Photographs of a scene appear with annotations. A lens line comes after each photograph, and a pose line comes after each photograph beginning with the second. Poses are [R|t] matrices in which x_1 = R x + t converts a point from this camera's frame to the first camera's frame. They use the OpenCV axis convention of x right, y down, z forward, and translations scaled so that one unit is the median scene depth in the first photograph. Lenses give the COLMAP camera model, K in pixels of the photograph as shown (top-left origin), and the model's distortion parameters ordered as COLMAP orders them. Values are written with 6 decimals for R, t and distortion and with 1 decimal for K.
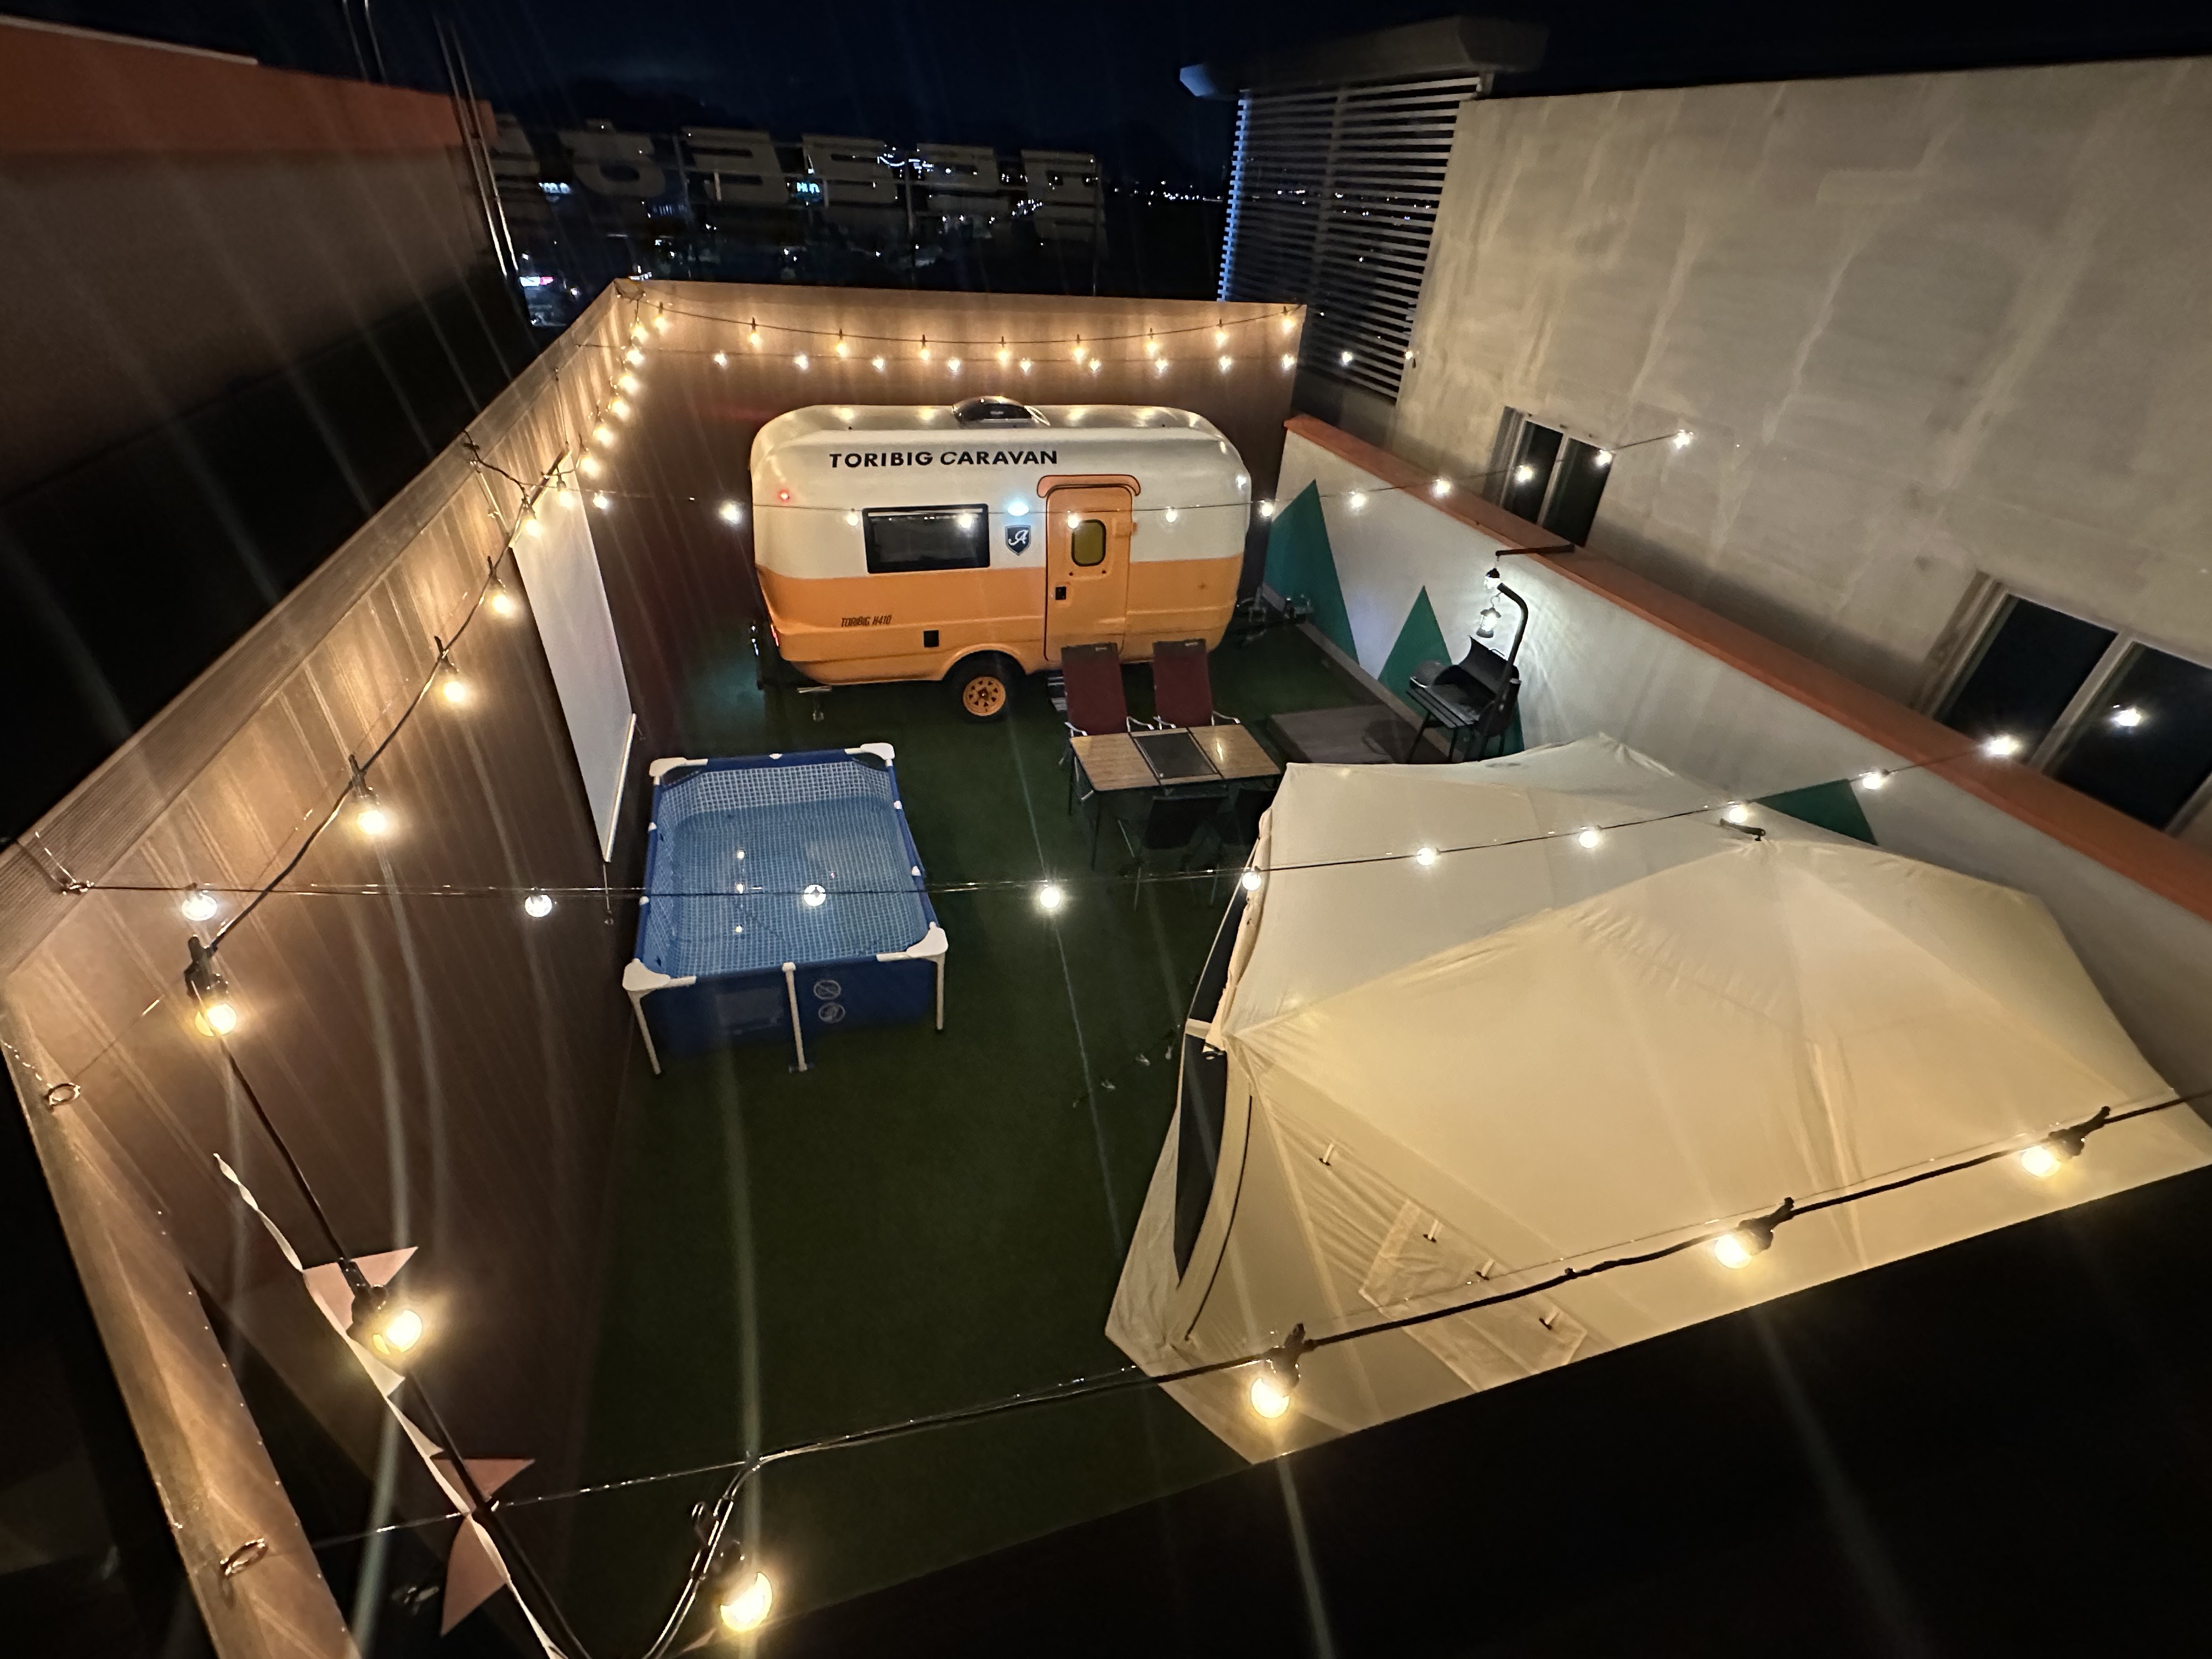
lens RADIAL K [[955.2, 0, 1106.0], [0, 955.2, 829.5], [0, 0, 1]] dist [-0.002012, -0.000183]
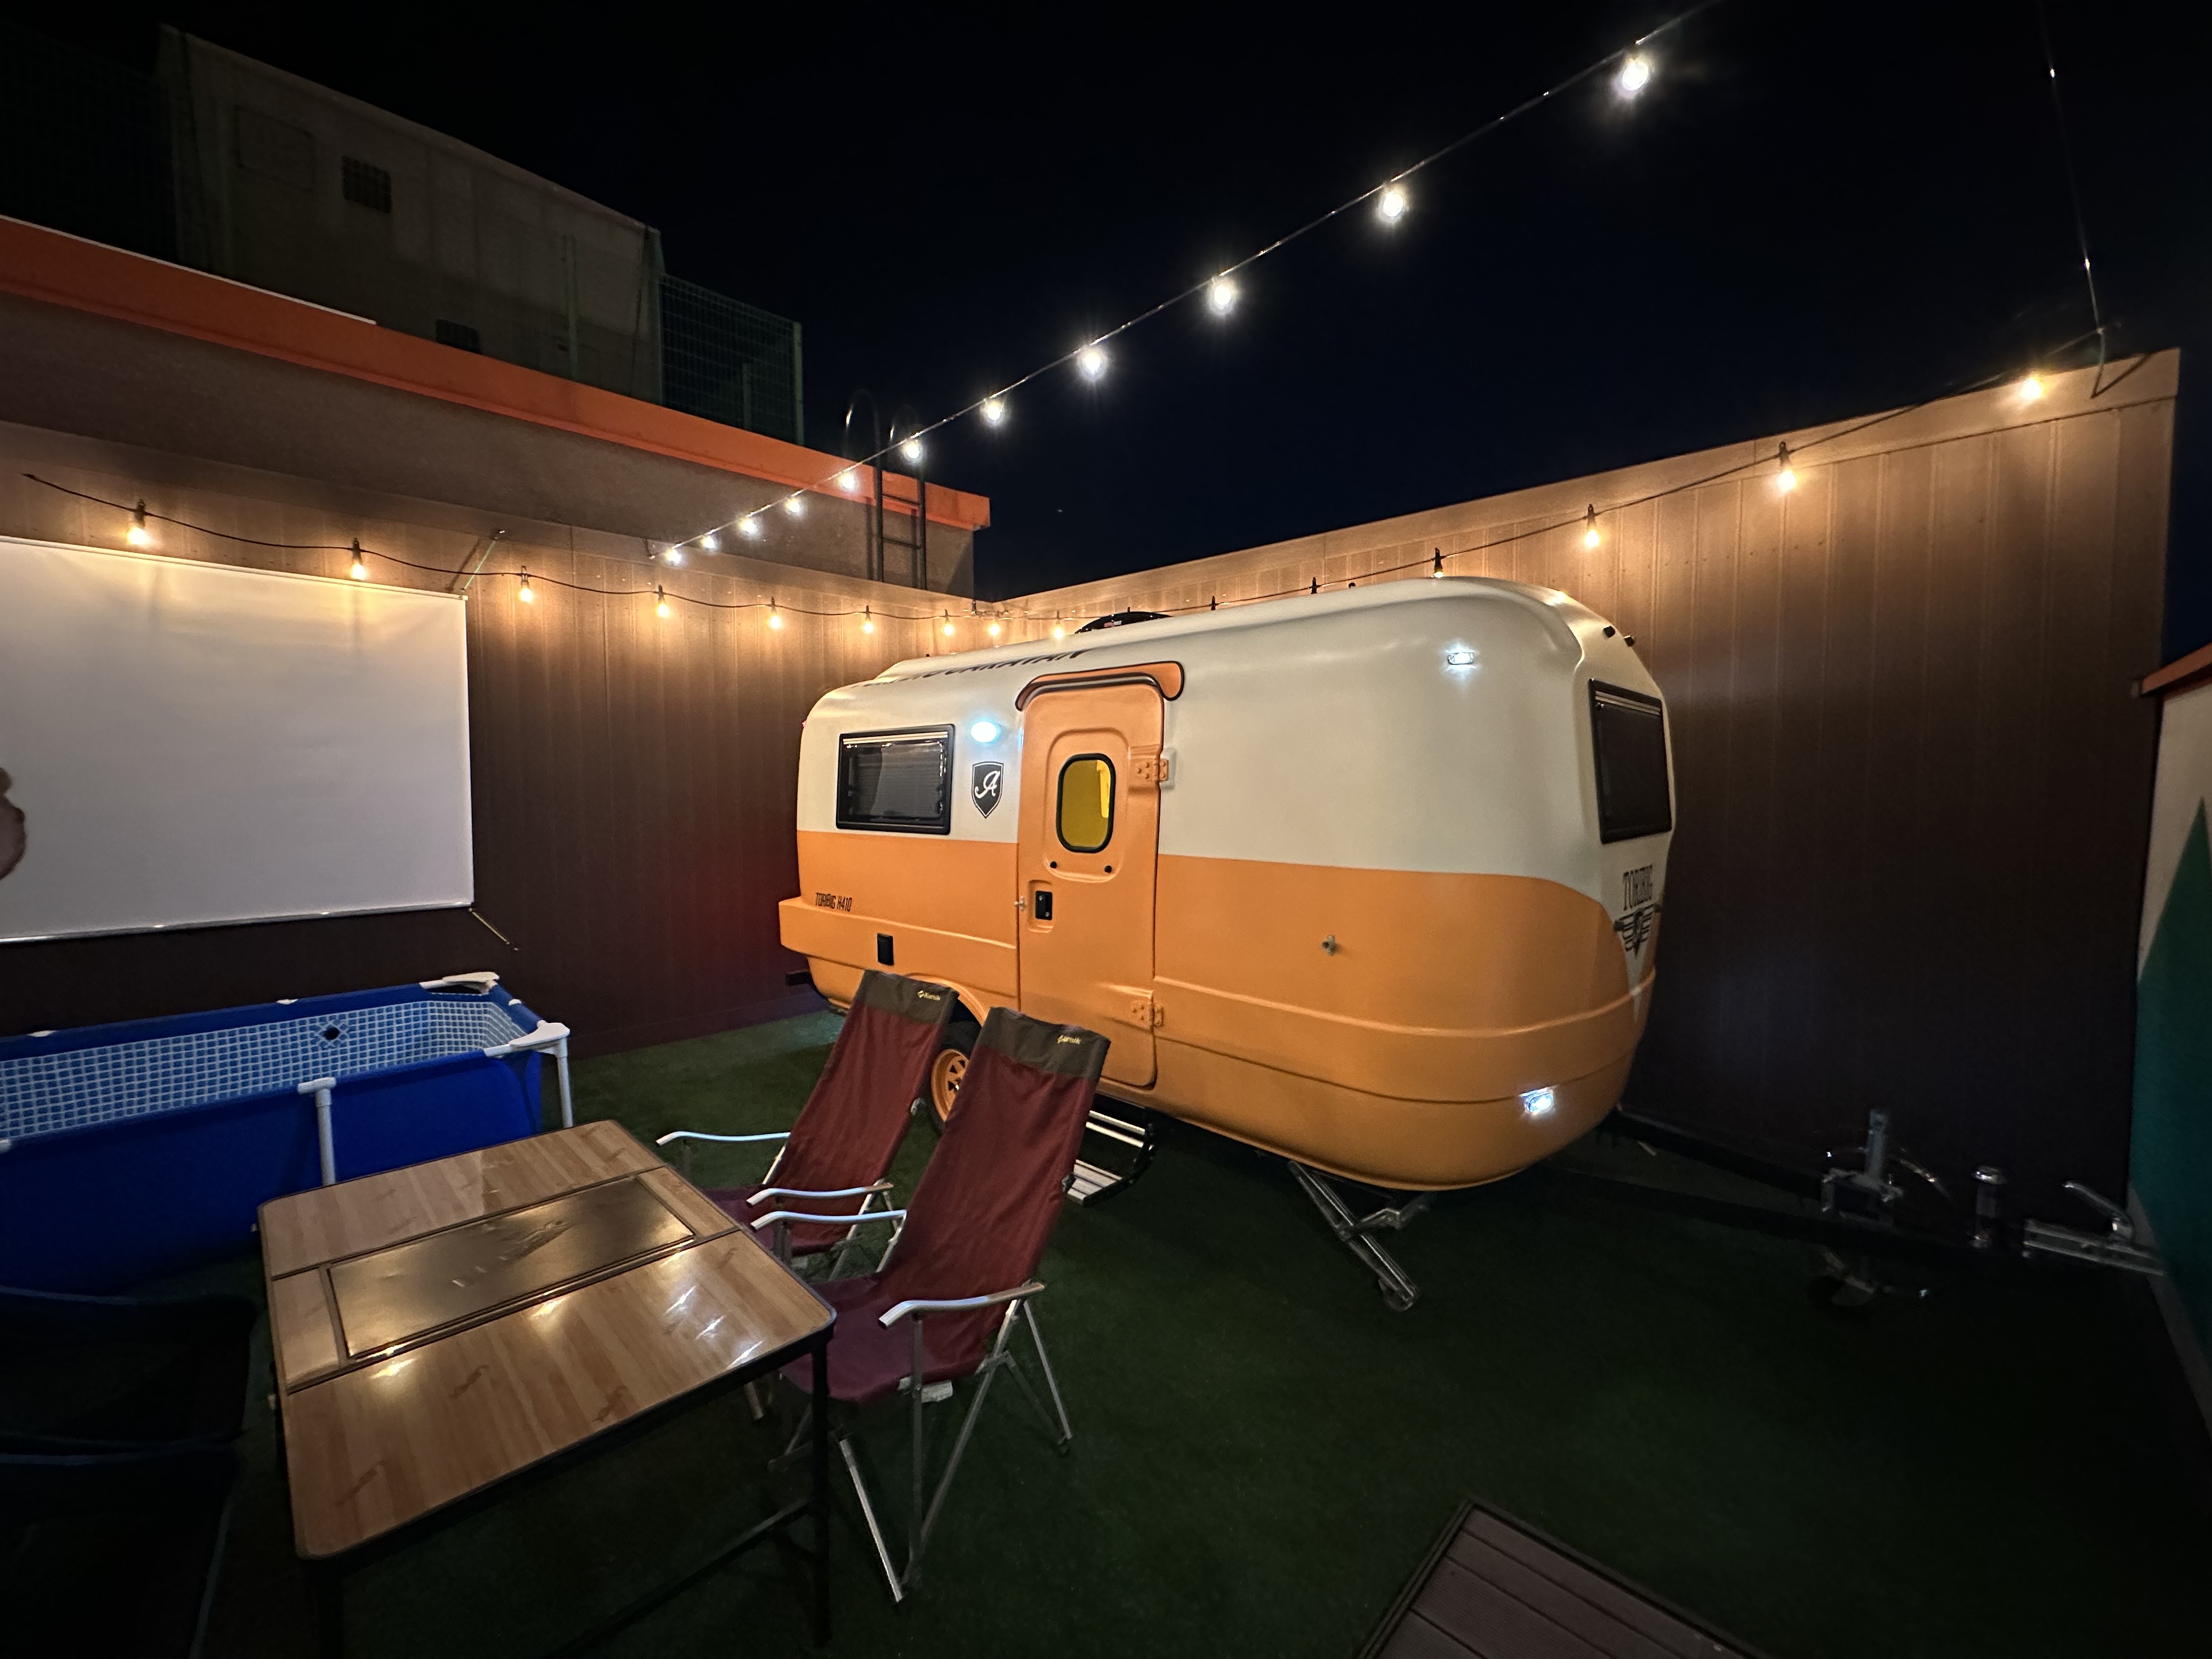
lens RADIAL K [[884.5, 0, 1106.0], [0, 884.5, 829.5], [0, 0, 1]] dist [-0.002754, -0.000341]
pose [[0.488817, -0.012311, -0.872300, 0.365496], [-0.469590, 0.838968, -0.274988, -0.180046], [0.735216, 0.544042, 0.404321, 0.860022]]
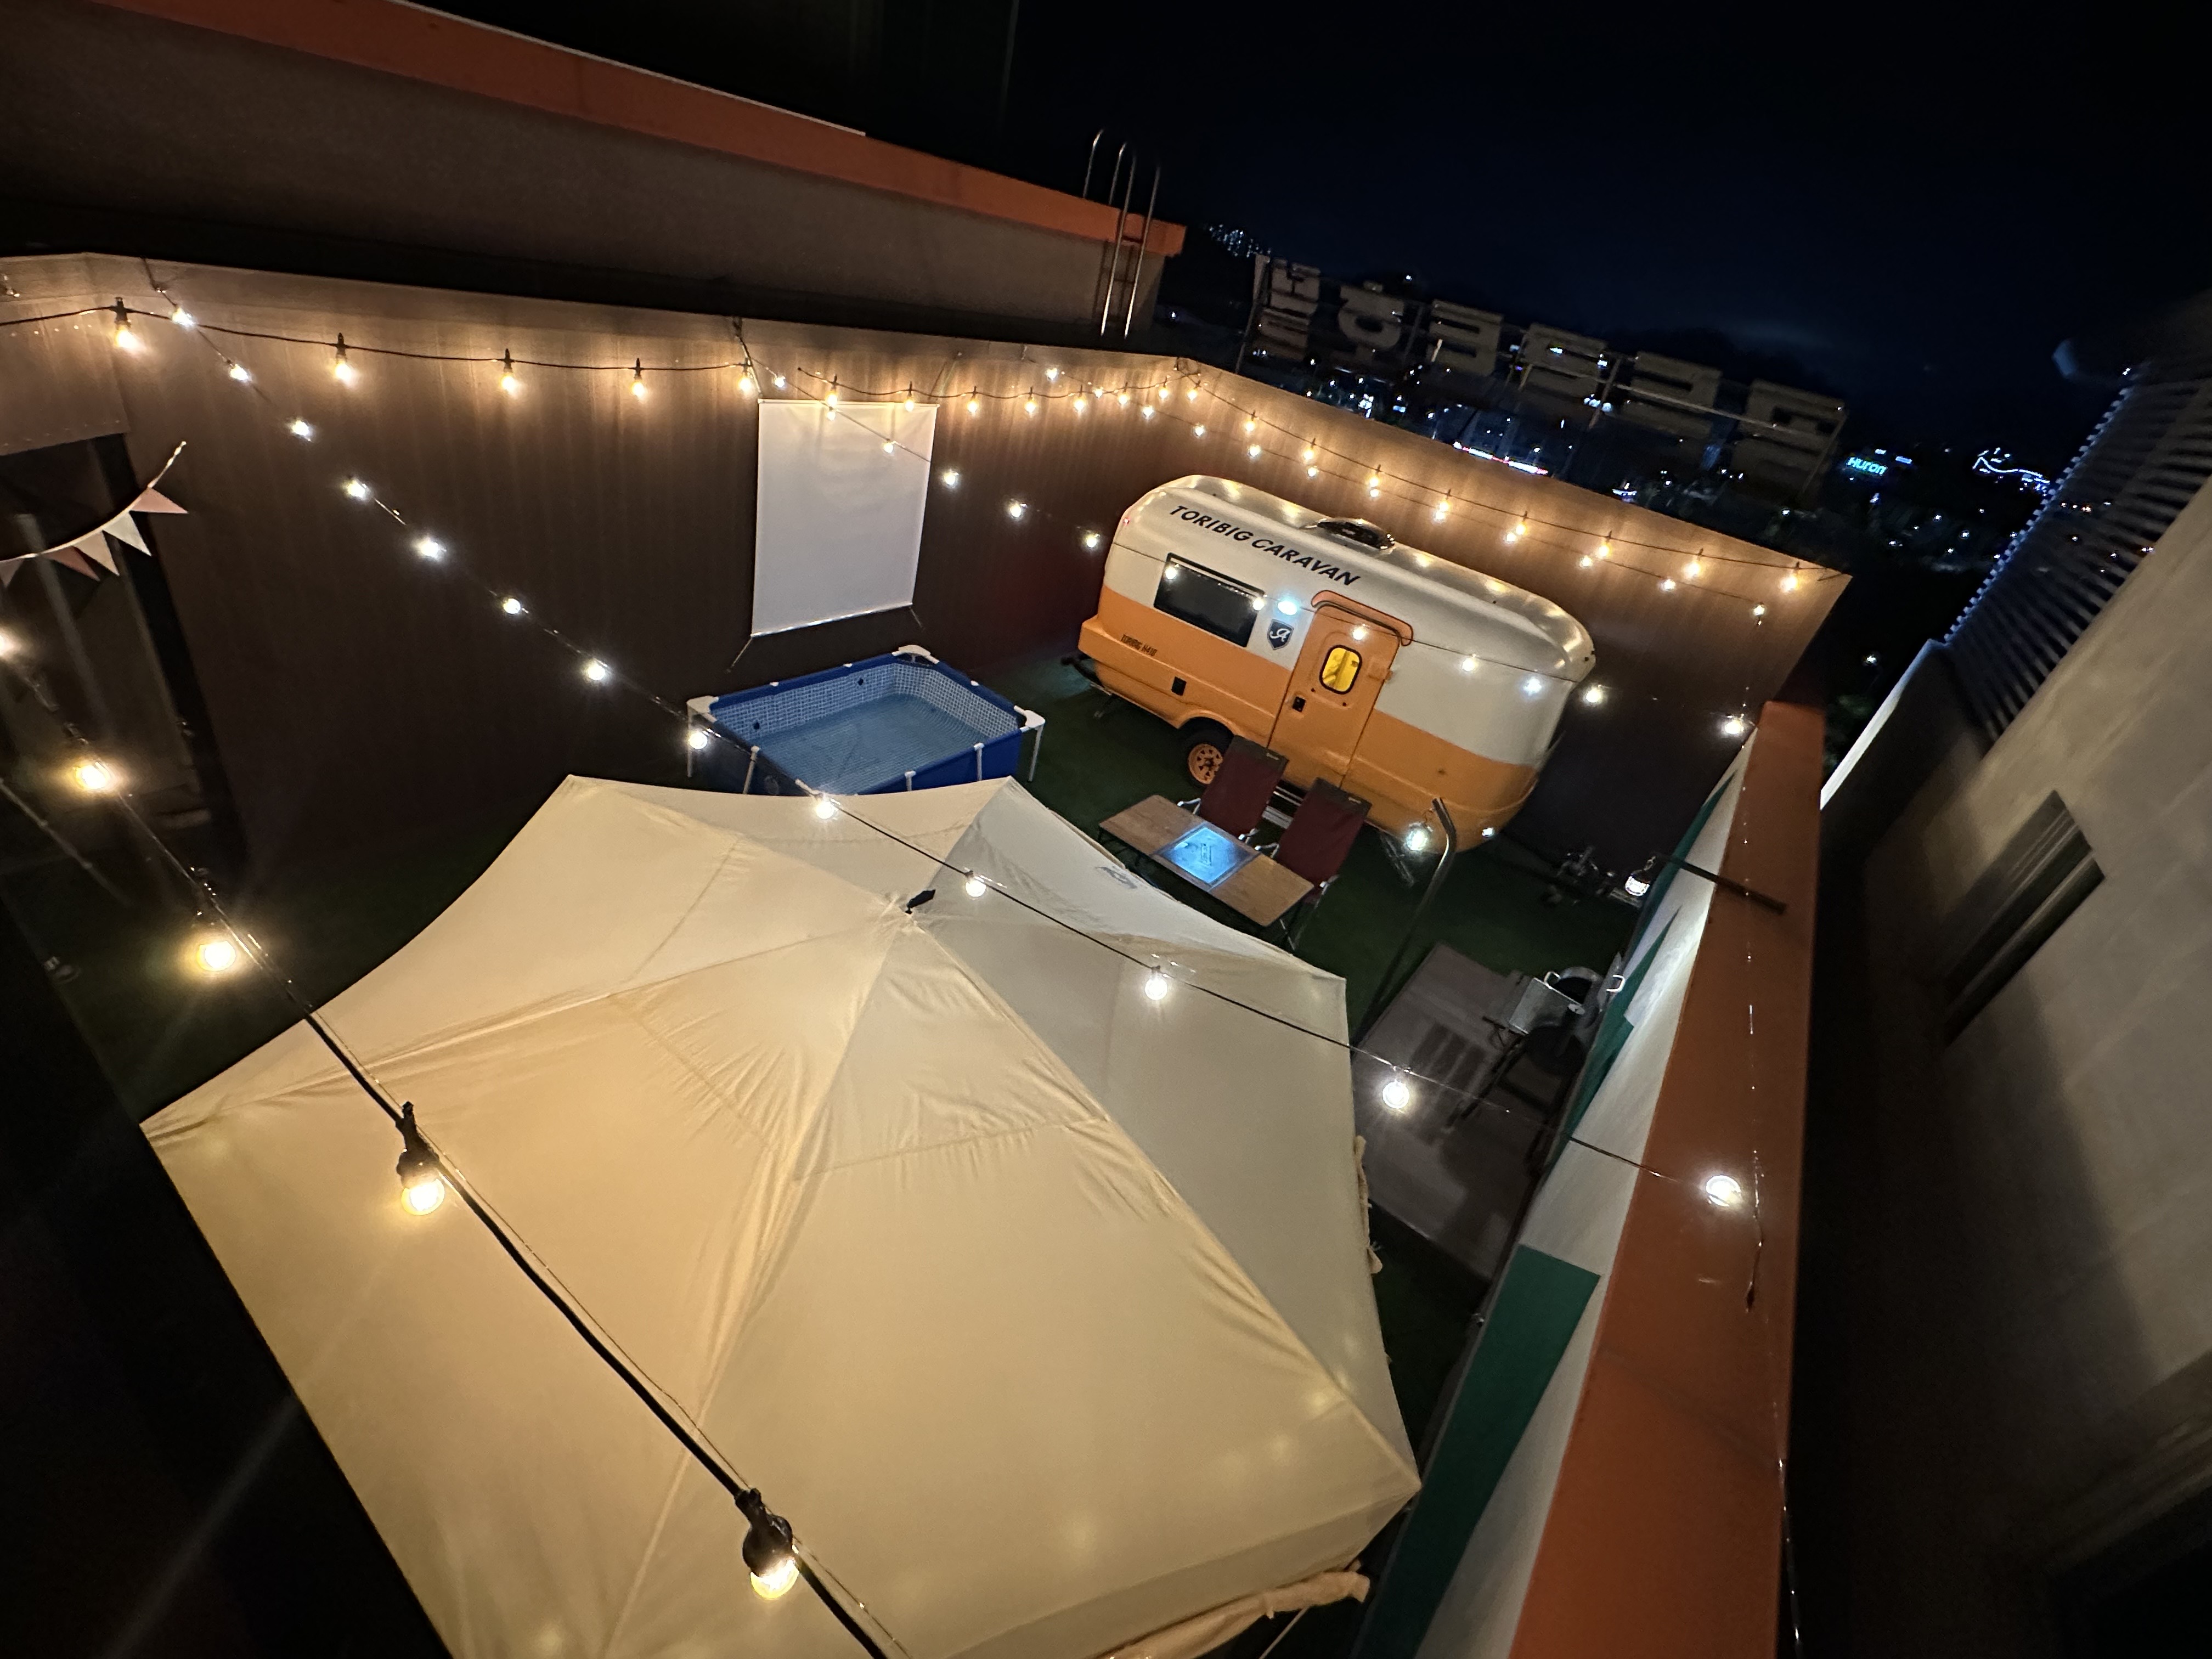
lens RADIAL K [[955.2, 0, 1106.0], [0, 955.2, 829.5], [0, 0, 1]] dist [-0.002012, -0.000183]
pose [[0.597819, 0.487909, -0.636049, 0.550225], [-0.593251, 0.802903, 0.058308, -0.085185], [0.539134, 0.342479, 0.769443, 0.180044]]
